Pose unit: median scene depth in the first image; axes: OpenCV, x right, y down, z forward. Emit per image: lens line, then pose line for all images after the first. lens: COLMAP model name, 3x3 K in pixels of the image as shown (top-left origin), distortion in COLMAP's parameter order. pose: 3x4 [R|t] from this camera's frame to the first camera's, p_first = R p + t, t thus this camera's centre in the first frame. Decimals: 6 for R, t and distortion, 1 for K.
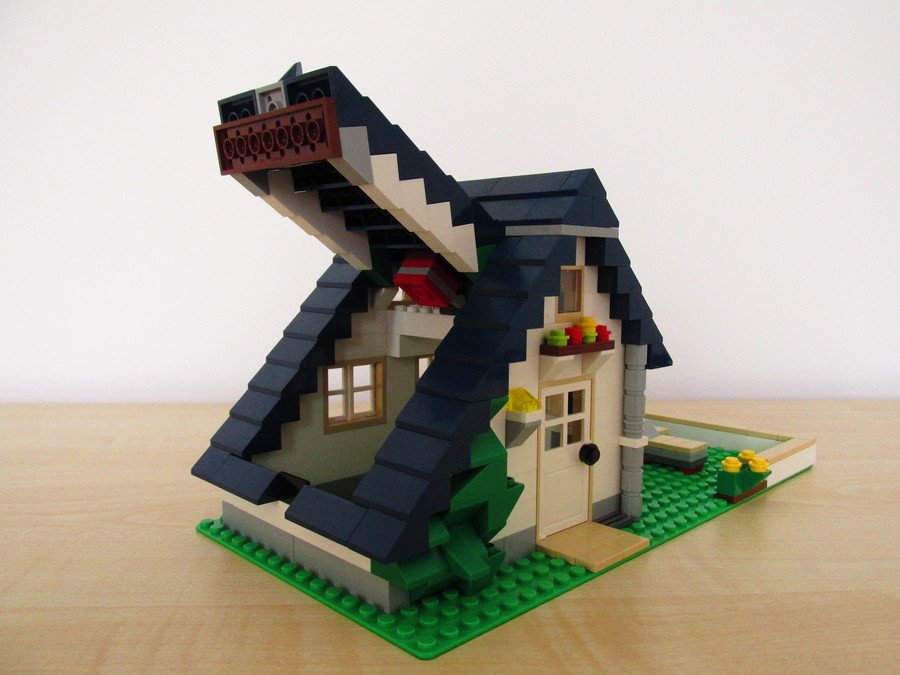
lens RADIAL K [[755.3, 0, 450.0], [0, 755.3, 337.5], [0, 0, 1]] dist [-0.063272, 0.000767]
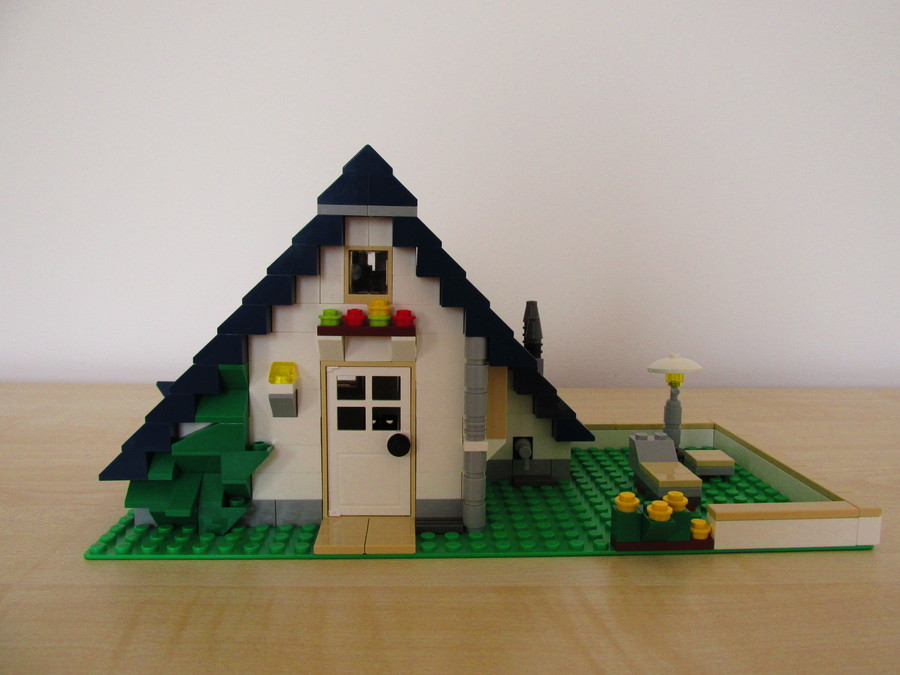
lens RADIAL K [[755.3, 0, 450.0], [0, 755.3, 337.5], [0, 0, 1]] dist [-0.063272, 0.000767]
pose [[0.751840, 0.080674, -0.654392, 0.877380], [-0.073003, 0.996570, 0.038983, -0.023076], [0.655292, 0.018464, 0.755150, 0.328502]]
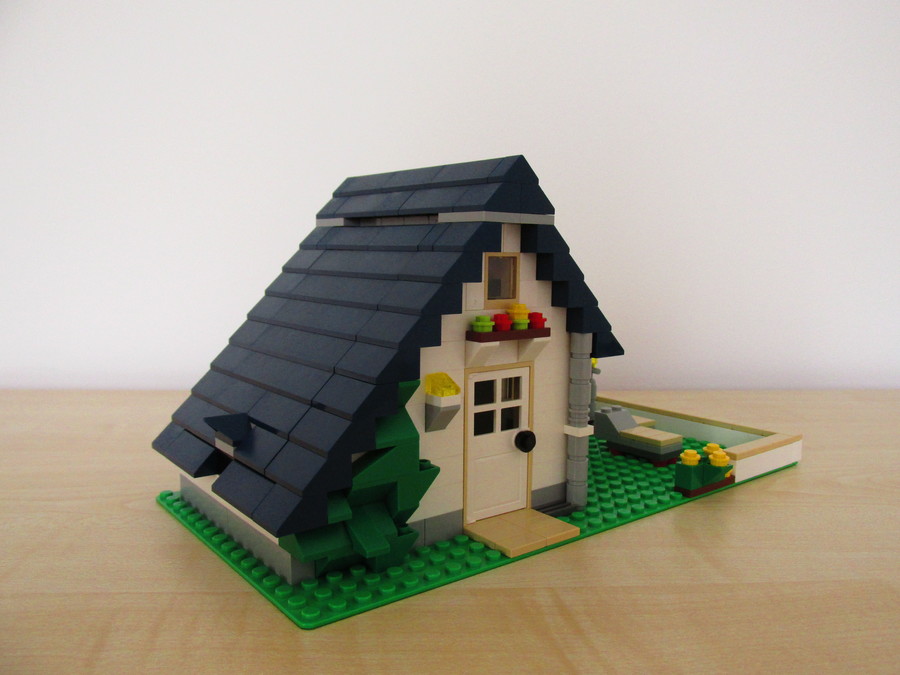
lens RADIAL K [[755.3, 0, 450.0], [0, 755.3, 337.5], [0, 0, 1]] dist [-0.063272, 0.000767]
pose [[0.994213, 0.017764, -0.105948, 0.195789], [-0.016134, 0.999738, 0.016224, 0.002616], [0.106209, -0.014420, 0.994239, -0.006920]]
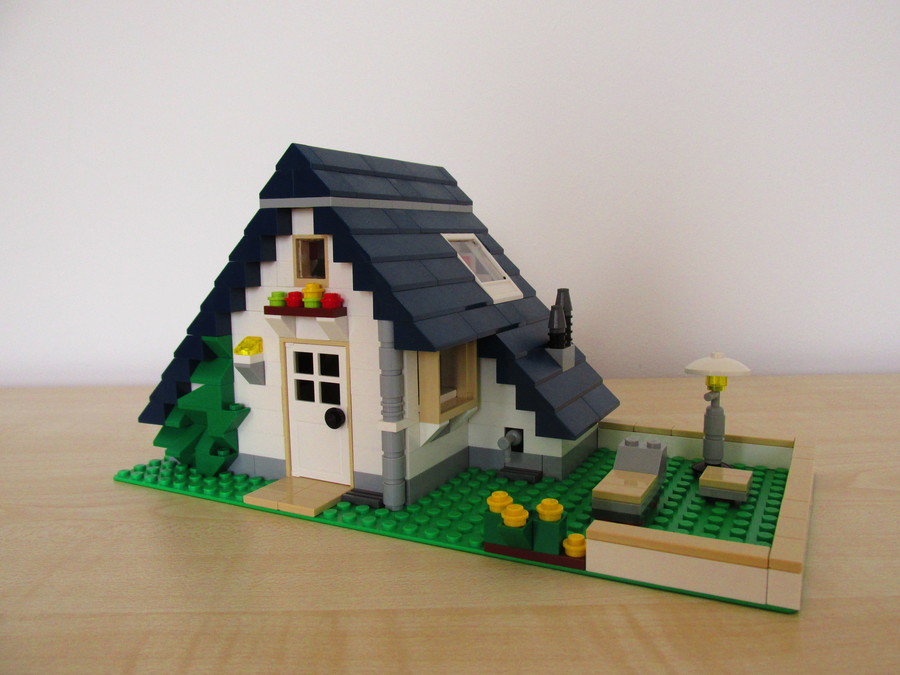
lens RADIAL K [[755.3, 0, 450.0], [0, 755.3, 337.5], [0, 0, 1]] dist [-0.063272, 0.000767]
pose [[0.316335, 0.113690, -0.941810, 1.235697], [-0.082292, 0.992339, 0.092150, -0.064570], [0.945071, 0.048353, 0.323268, 0.837130]]
